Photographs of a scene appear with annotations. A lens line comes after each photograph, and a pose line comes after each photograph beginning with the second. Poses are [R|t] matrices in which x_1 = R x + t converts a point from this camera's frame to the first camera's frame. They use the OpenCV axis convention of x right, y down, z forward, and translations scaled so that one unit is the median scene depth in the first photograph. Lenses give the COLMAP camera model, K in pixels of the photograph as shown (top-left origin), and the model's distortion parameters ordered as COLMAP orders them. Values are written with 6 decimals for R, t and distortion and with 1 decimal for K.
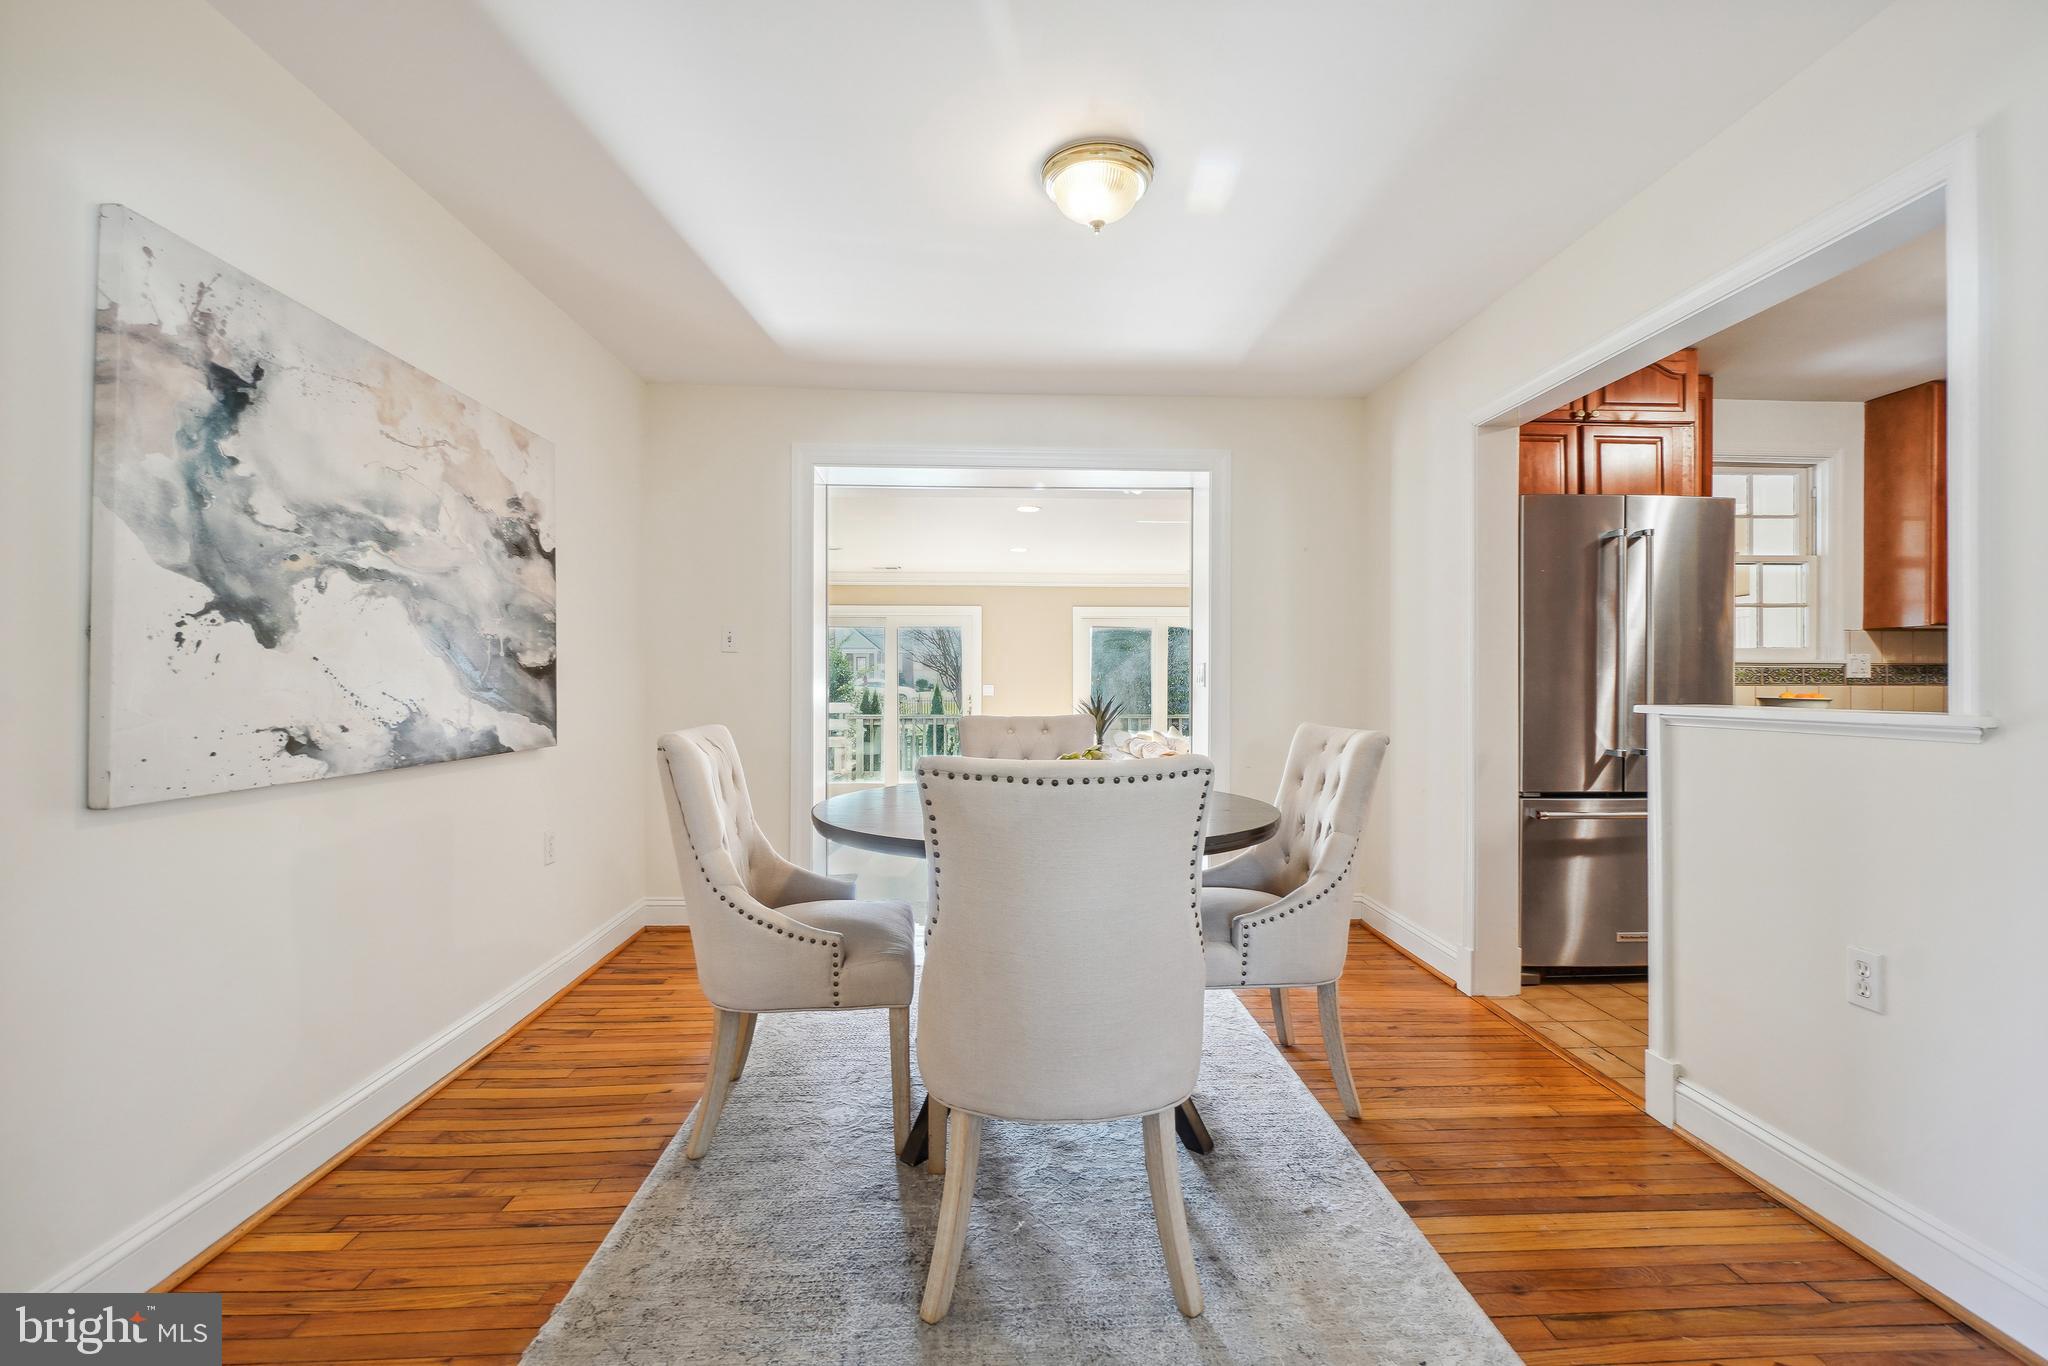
lens RADIAL K [[906.3, 0, 1034.1], [0, 906.3, 683.0], [0, 0, 1]] dist [-0.002318, -0.000246]
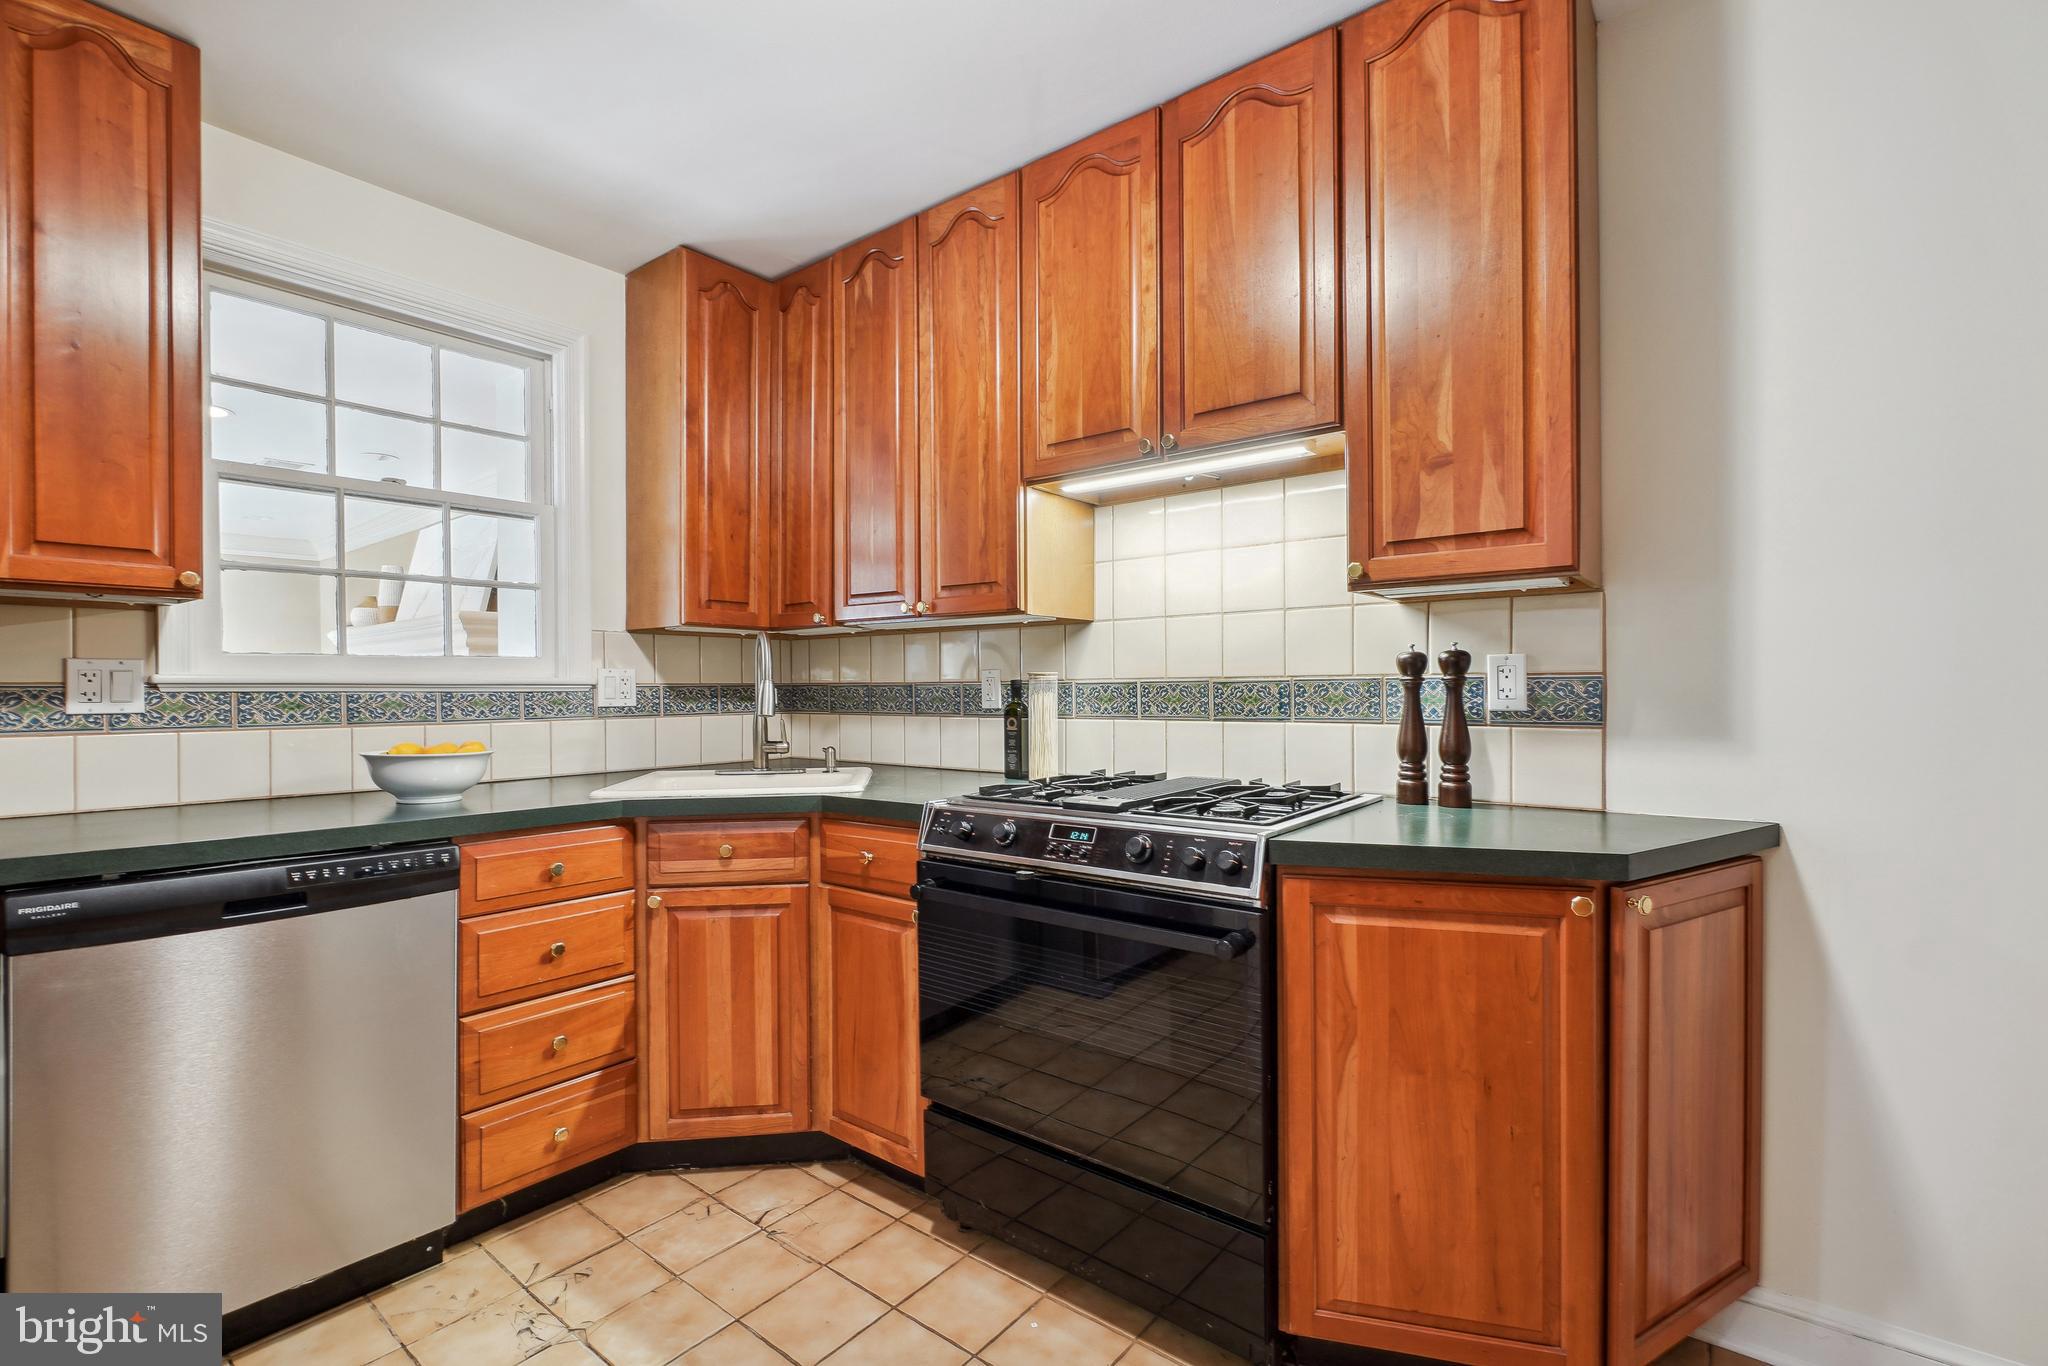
lens RADIAL K [[906.3, 0, 1033.2], [0, 906.3, 689.2], [0, 0, 1]] dist [-0.002318, -0.000246]
pose [[0.659354, -0.006999, 0.751800, 0.888608], [0.011603, 0.999932, -0.000867, -0.019606], [-0.751743, 0.009295, 0.659390, 0.515977]]
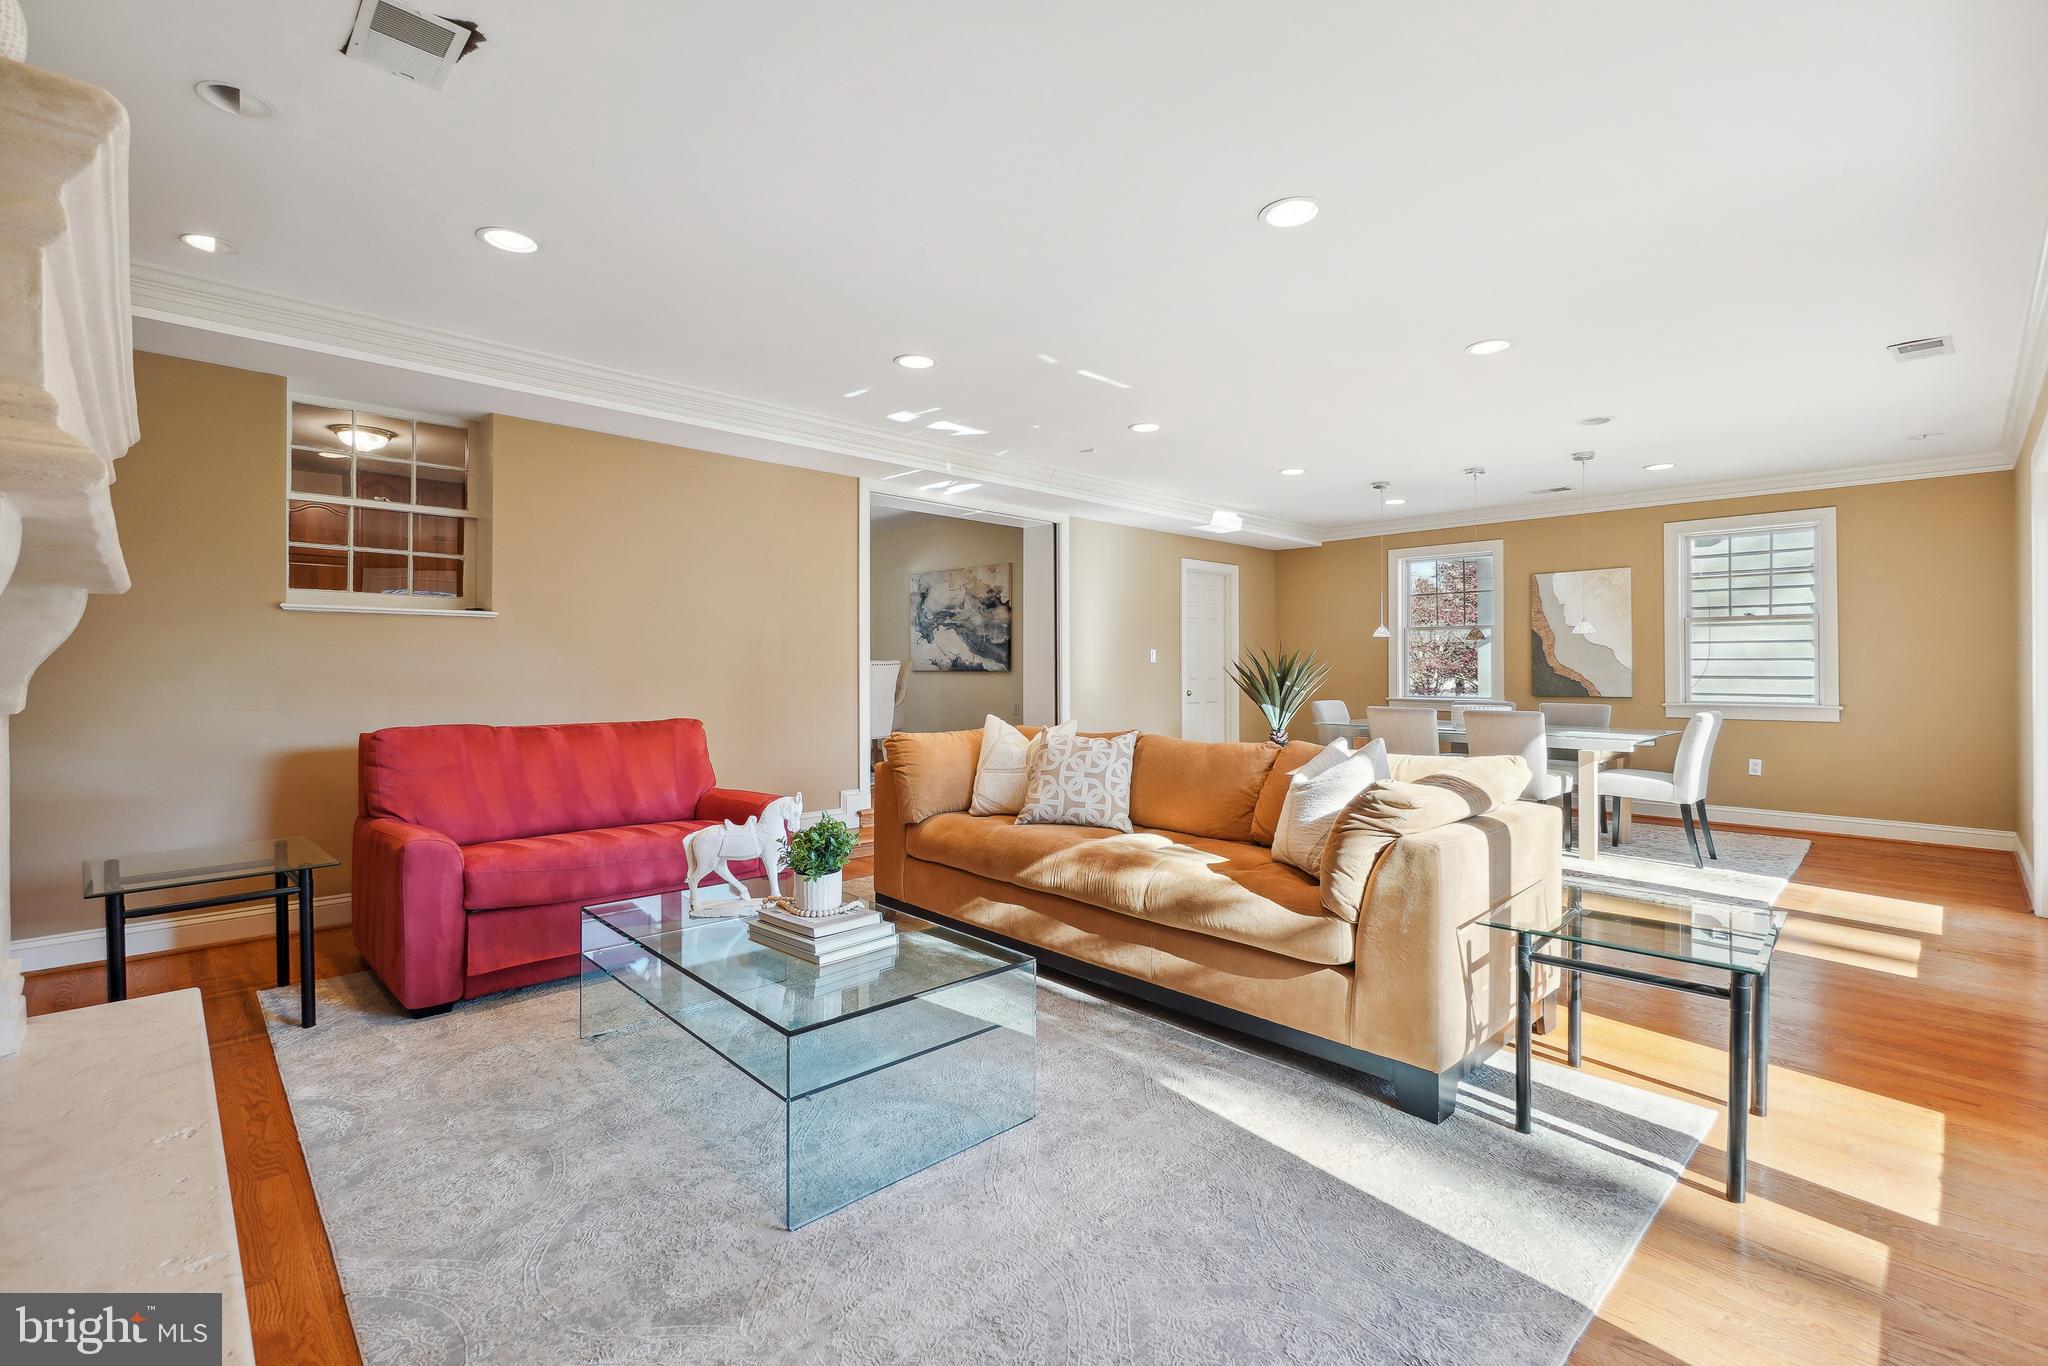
lens RADIAL K [[906.3, 0, 1030.0], [0, 906.3, 680.5], [0, 0, 1]] dist [-0.002318, -0.000246]
pose [[-0.752000, 0.003281, -0.659154, 1.292850], [-0.006169, 0.999909, 0.012016, 0.065039], [0.659134, 0.013103, -0.751912, 3.226499]]
